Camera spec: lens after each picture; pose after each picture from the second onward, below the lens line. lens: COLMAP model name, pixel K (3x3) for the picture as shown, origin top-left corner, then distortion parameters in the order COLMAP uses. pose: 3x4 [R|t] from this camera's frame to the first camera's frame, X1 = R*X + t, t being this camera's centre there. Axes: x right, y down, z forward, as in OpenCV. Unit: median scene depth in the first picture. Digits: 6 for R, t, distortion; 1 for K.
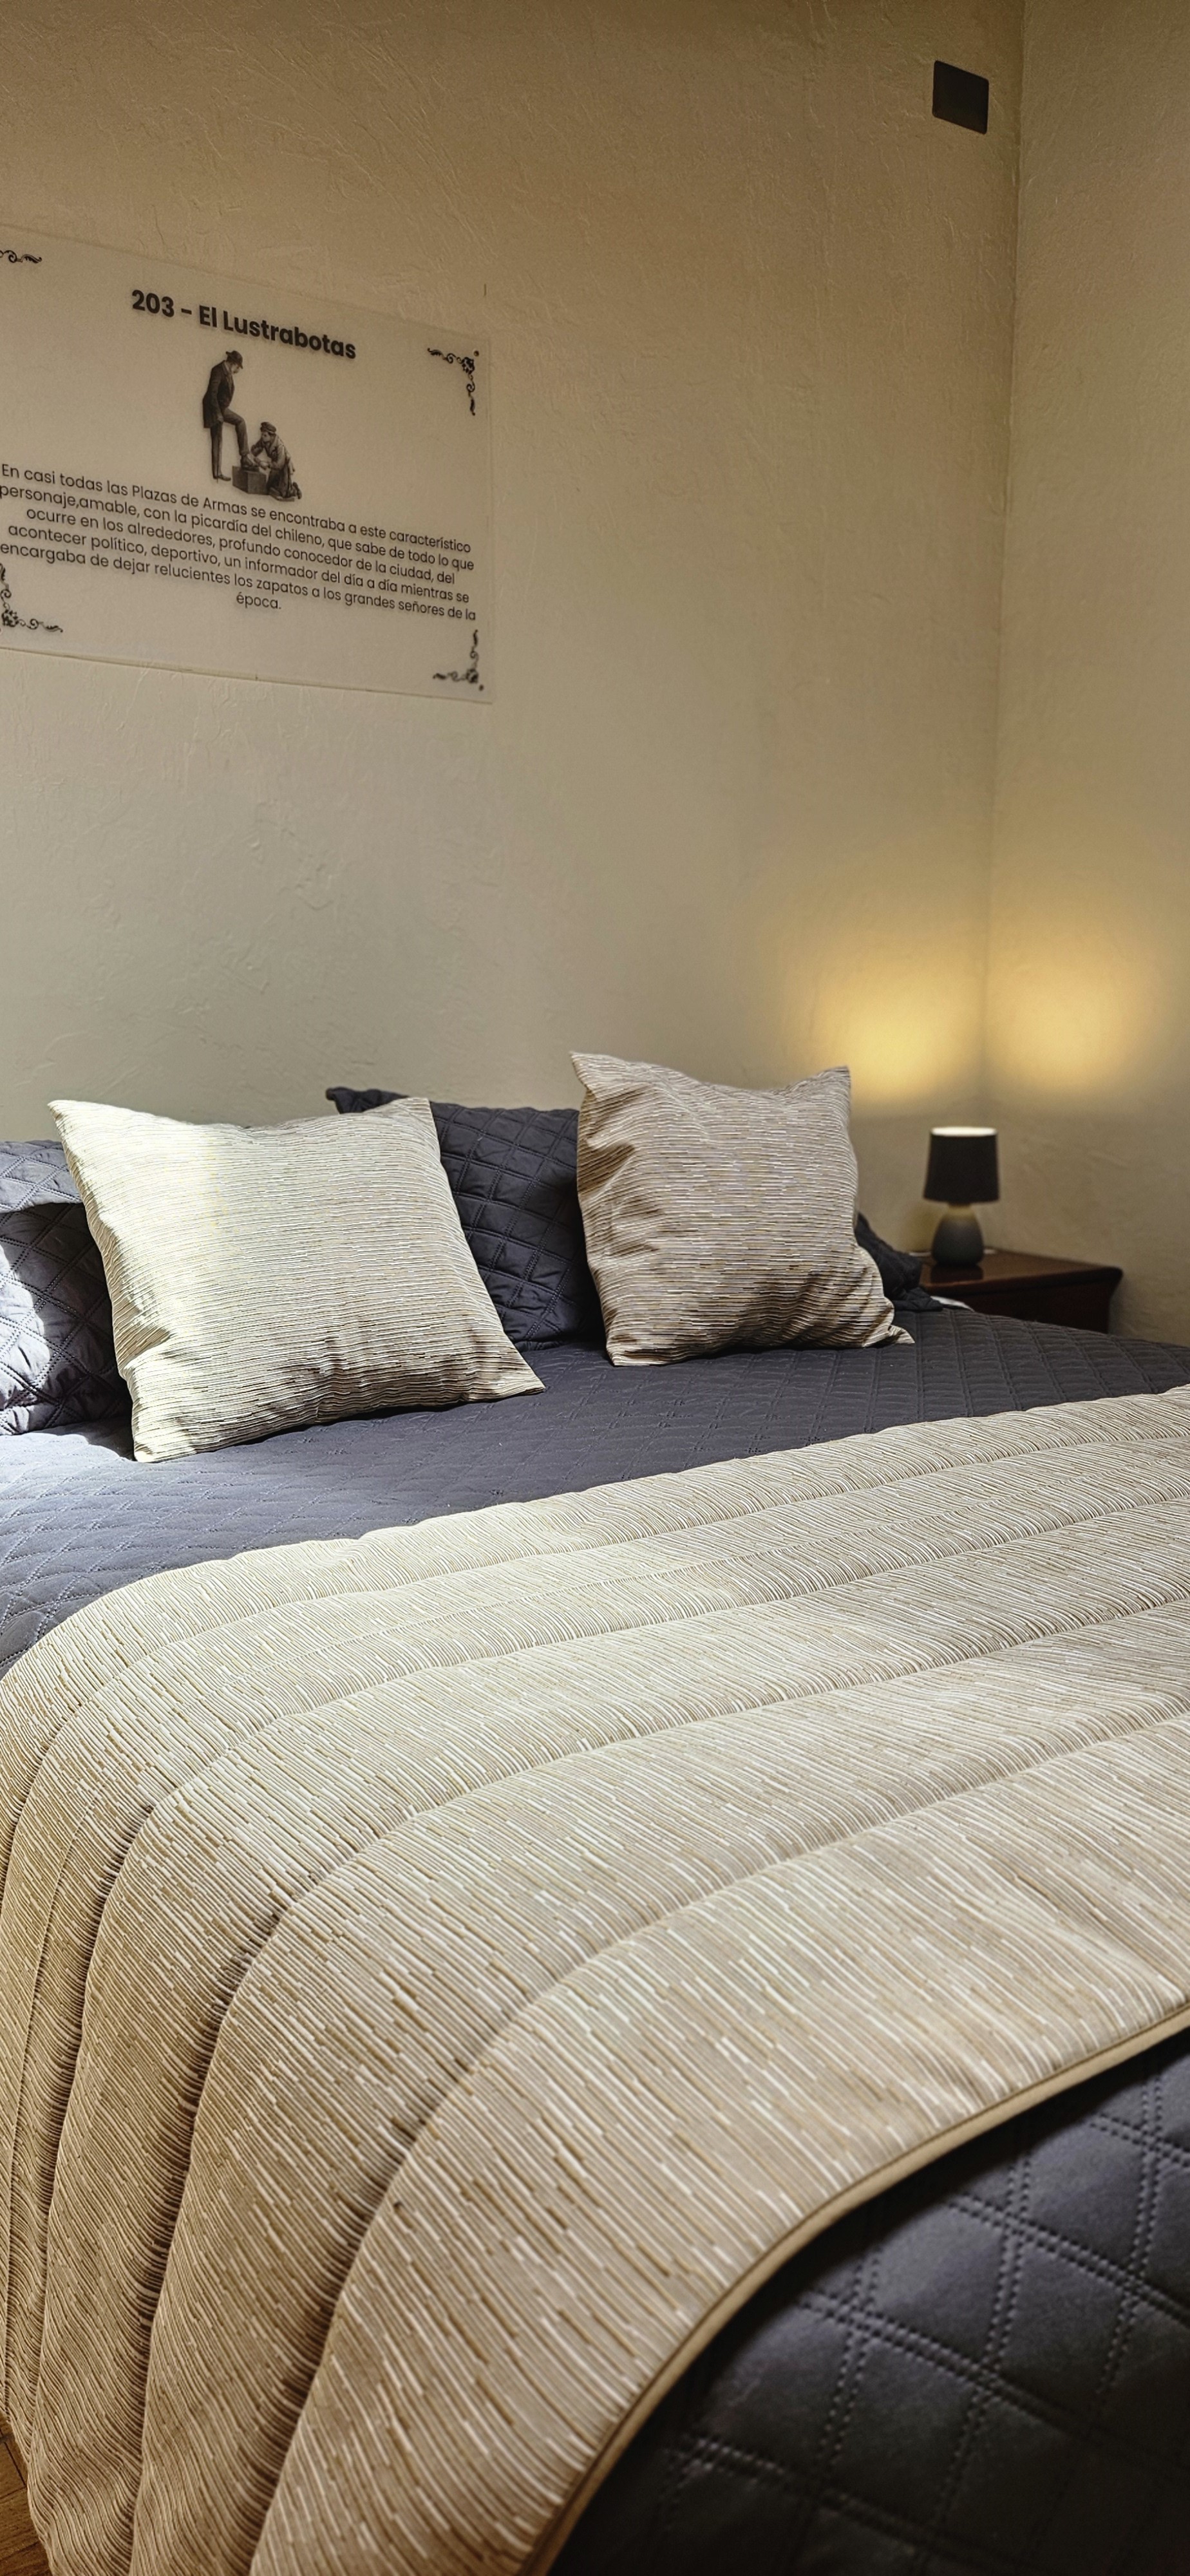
lens RADIAL K [[1702.7, 0, 624.1], [0, 1702.7, 1285.0], [0, 0, 1]] dist [0.075363, -0.064788]
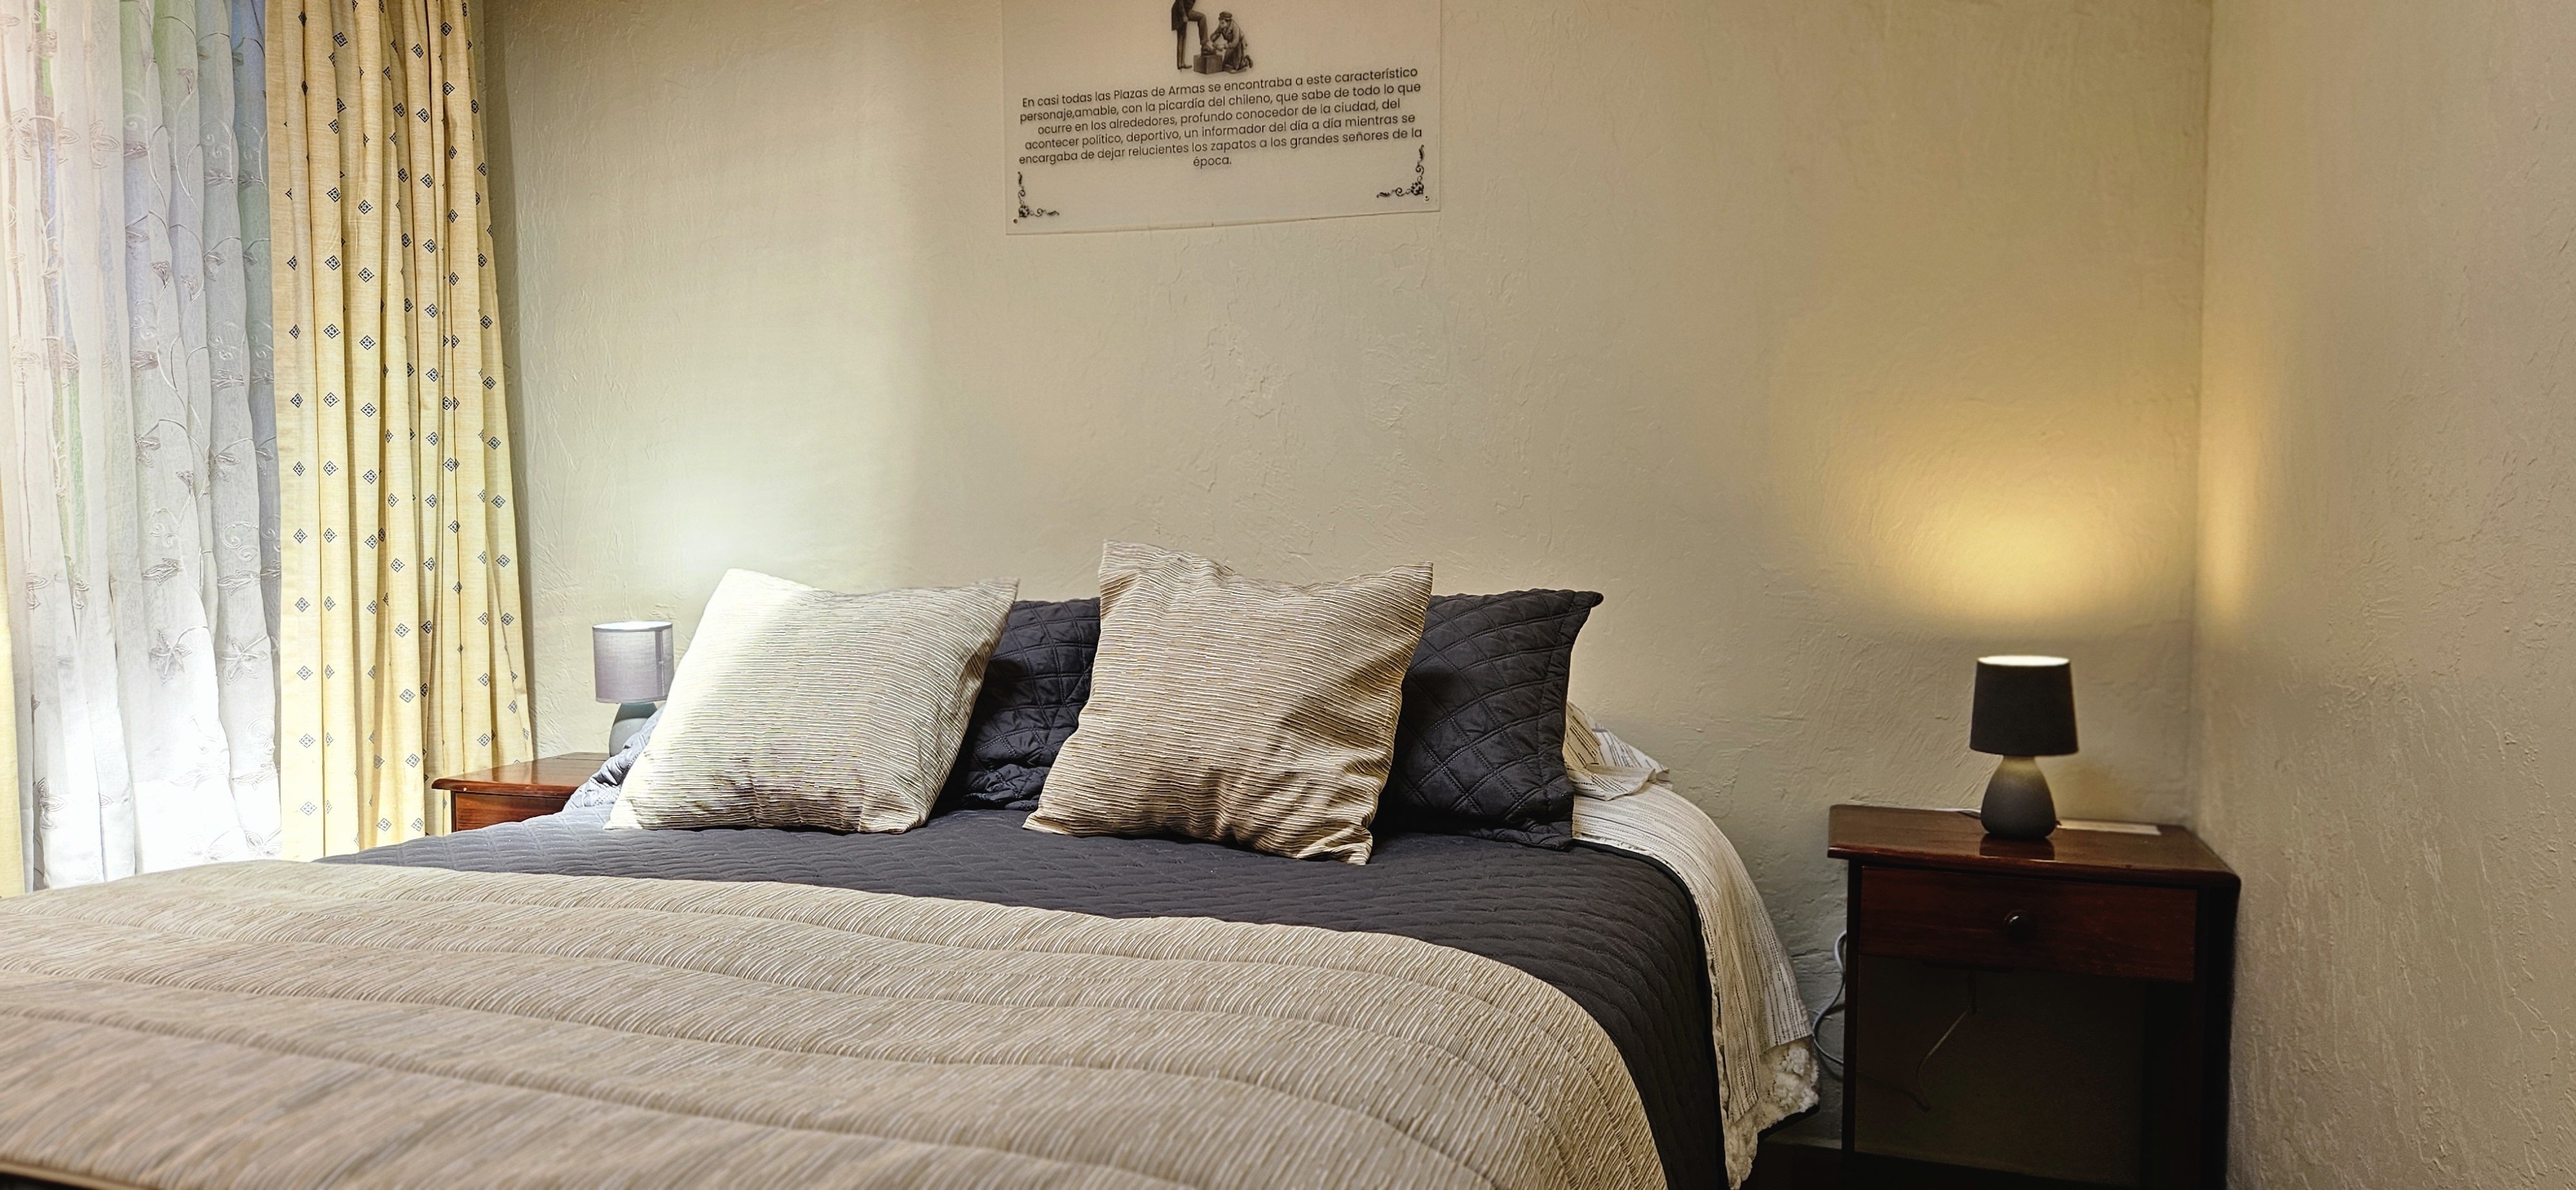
lens RADIAL K [[1702.7, 0, 1307.3], [0, 1702.7, 624.4], [0, 0, 1]] dist [0.075363, -0.064788]
pose [[0.644514, 0.049104, -0.763014, 0.968327], [-0.121497, 0.991833, -0.038799, -0.062520], [0.754877, 0.117710, 0.645217, 0.444540]]
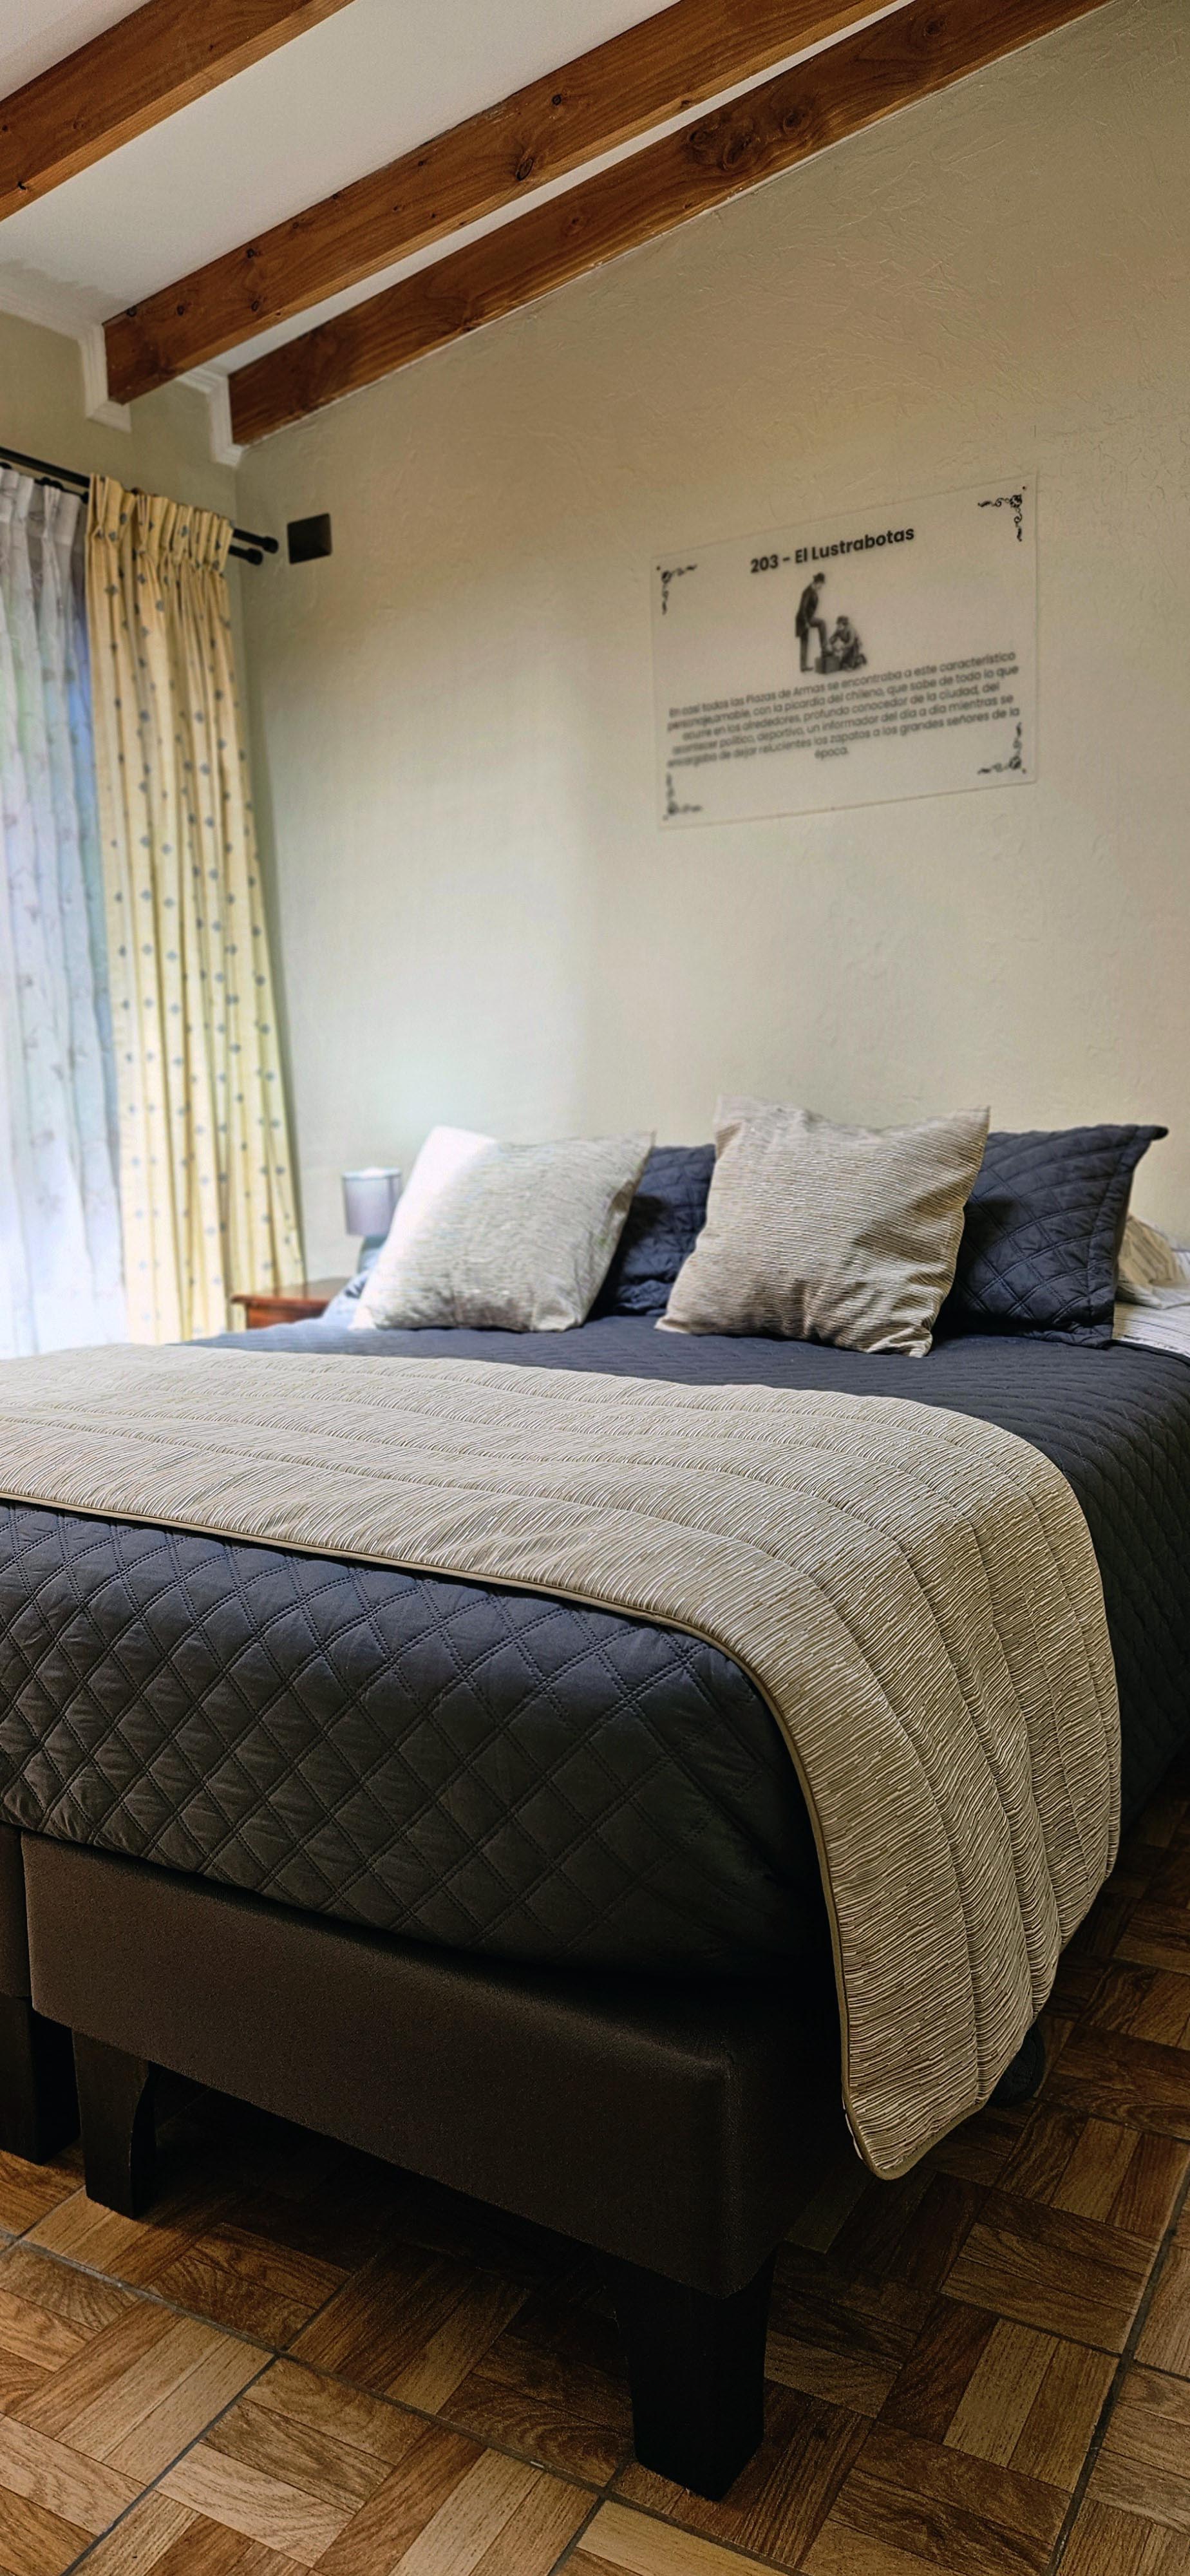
lens RADIAL K [[1702.7, 0, 601.9], [0, 1702.7, 1286.7], [0, 0, 1]] dist [0.075363, -0.064788]
pose [[0.434142, 0.101810, -0.895073, 1.235936], [-0.106682, 0.992412, 0.061137, -0.066514], [0.894505, 0.068946, 0.441709, 0.380433]]
